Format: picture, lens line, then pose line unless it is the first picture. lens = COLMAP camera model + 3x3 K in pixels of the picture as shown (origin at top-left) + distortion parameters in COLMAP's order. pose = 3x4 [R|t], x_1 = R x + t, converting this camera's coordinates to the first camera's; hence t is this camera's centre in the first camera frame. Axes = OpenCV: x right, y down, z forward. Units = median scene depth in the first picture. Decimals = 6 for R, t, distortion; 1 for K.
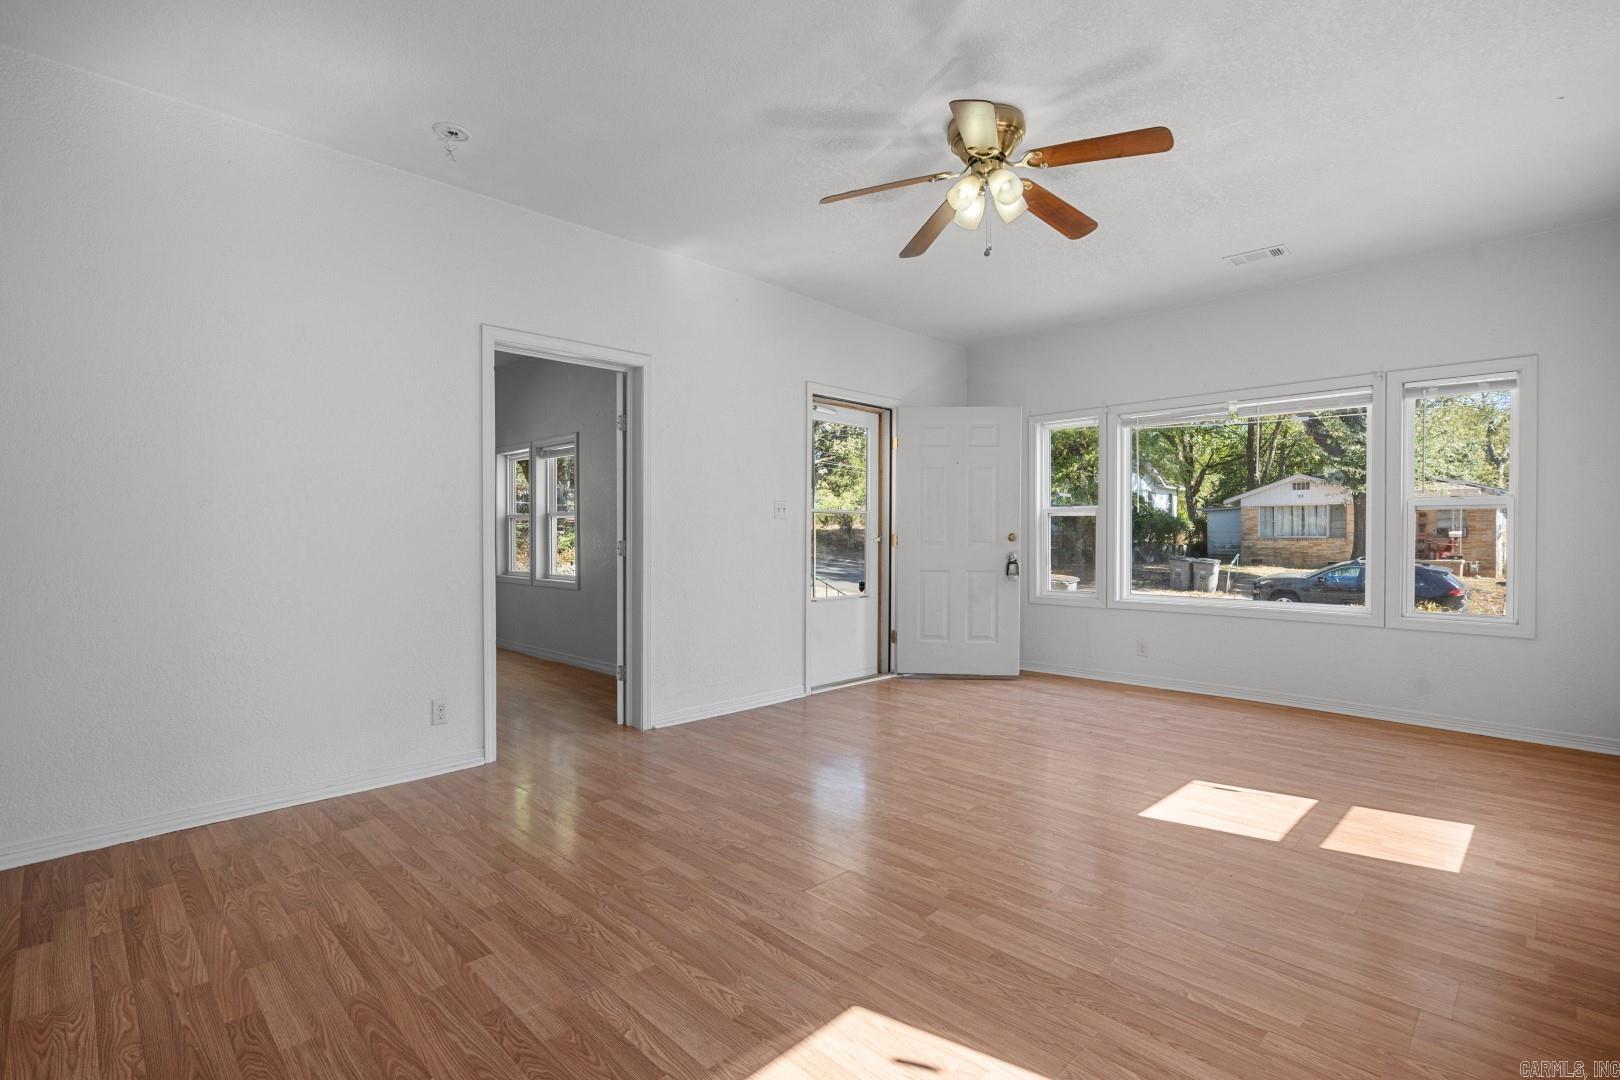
lens RADIAL K [[745.8, 0, 811.5], [0, 745.8, 535.7], [0, 0, 1]] dist [-0.001574, 0.000494]
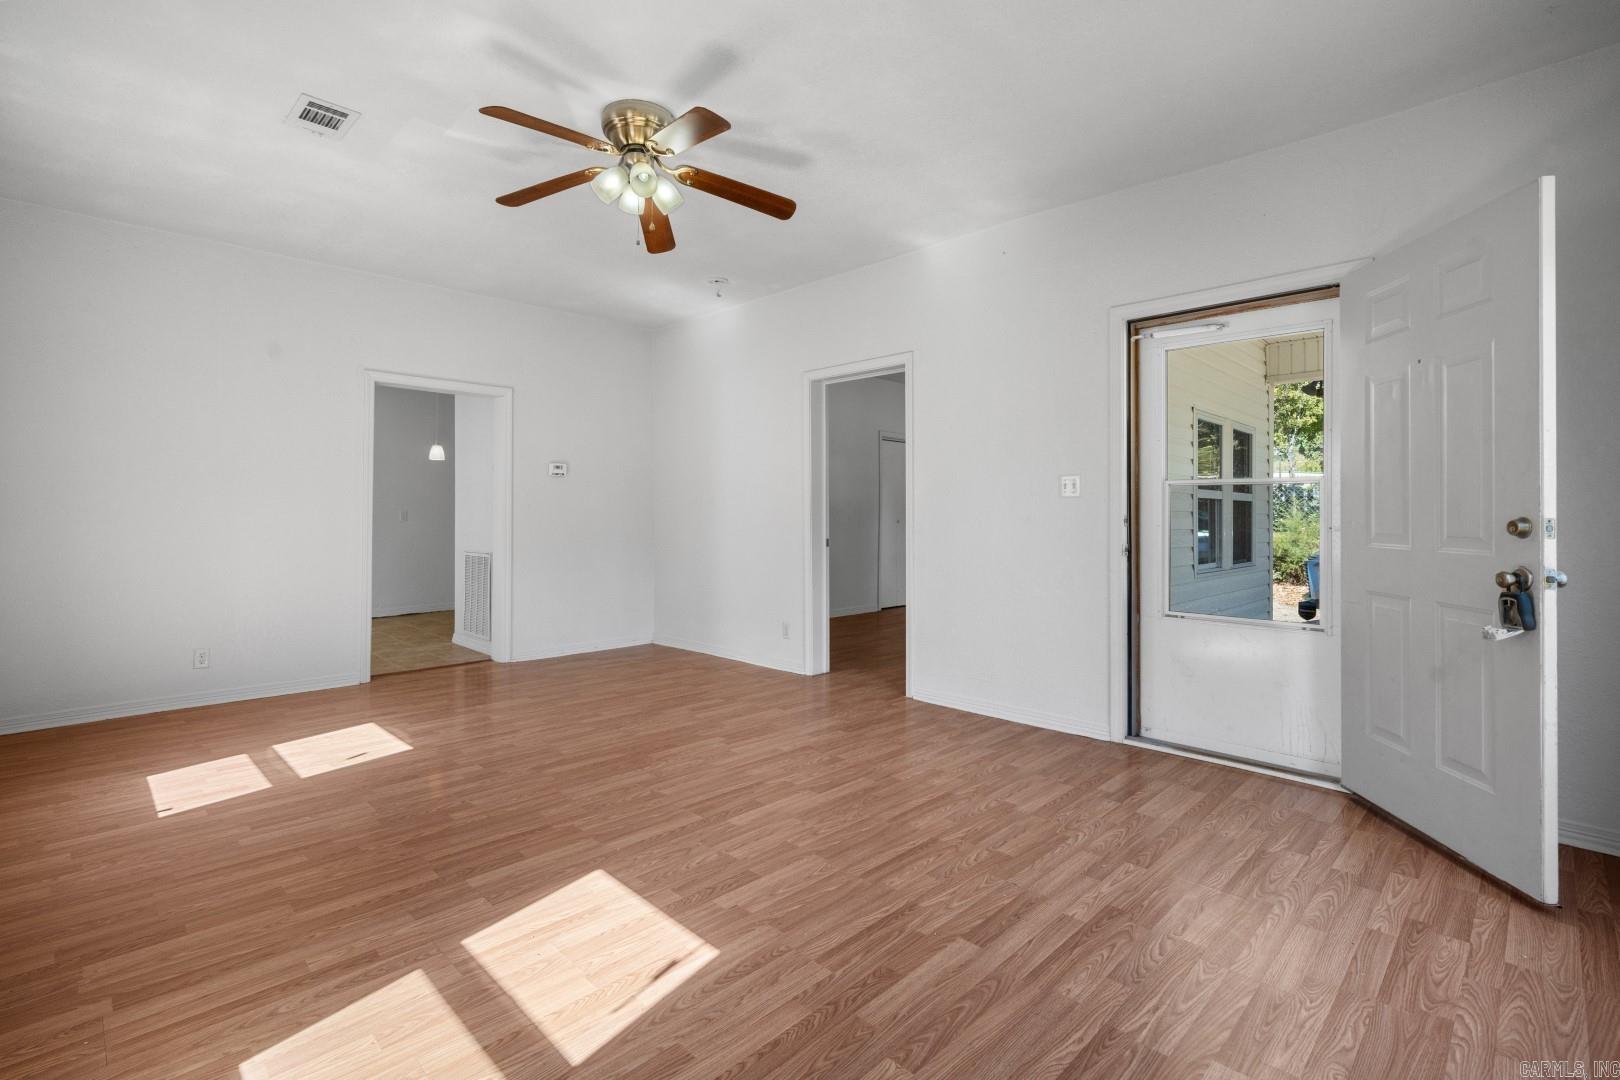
lens RADIAL K [[745.8, 0, 818.1], [0, 745.8, 526.0], [0, 0, 1]] dist [-0.001574, 0.000494]
pose [[0.014163, 0.013989, -0.999802, 1.249557], [-0.003764, 0.999896, 0.013937, -0.005618], [0.999893, 0.003566, 0.014214, 1.235212]]
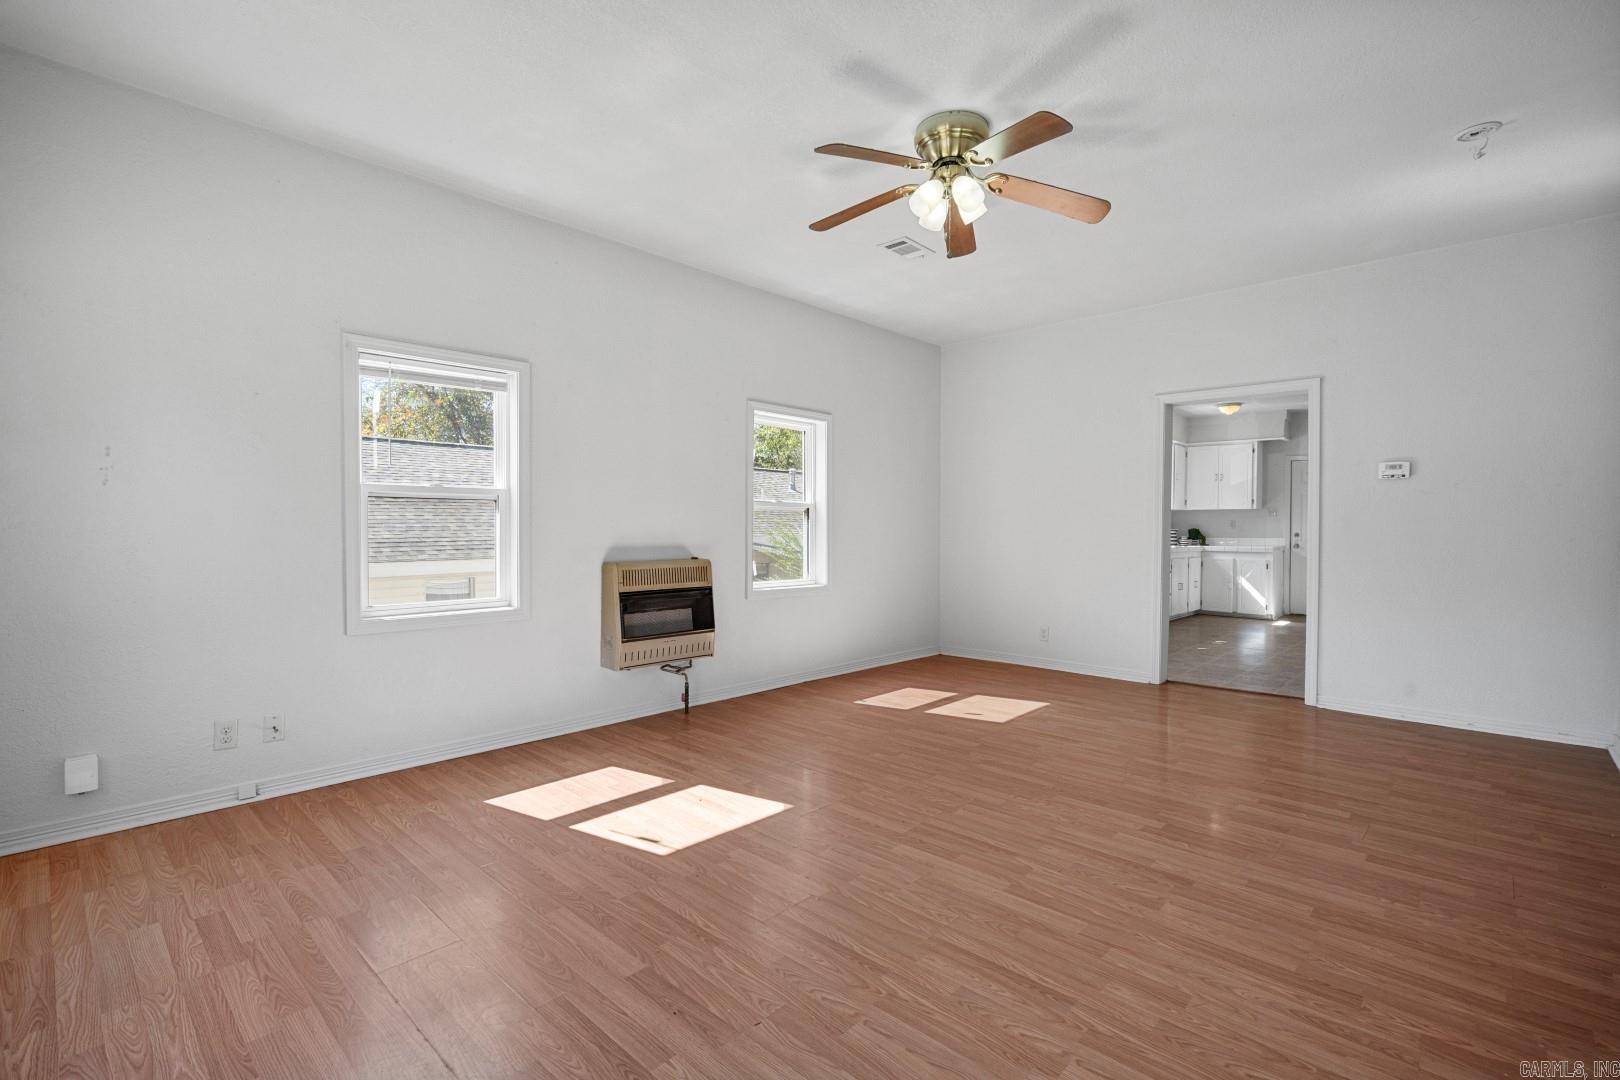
lens RADIAL K [[745.8, 0, 810.3], [0, 745.8, 537.3], [0, 0, 1]] dist [-0.001574, 0.000494]
pose [[-0.999460, -0.007626, -0.031954, 0.455079], [-0.008097, 0.999860, 0.014639, -0.002795], [0.031838, 0.014890, -0.999382, 2.023623]]
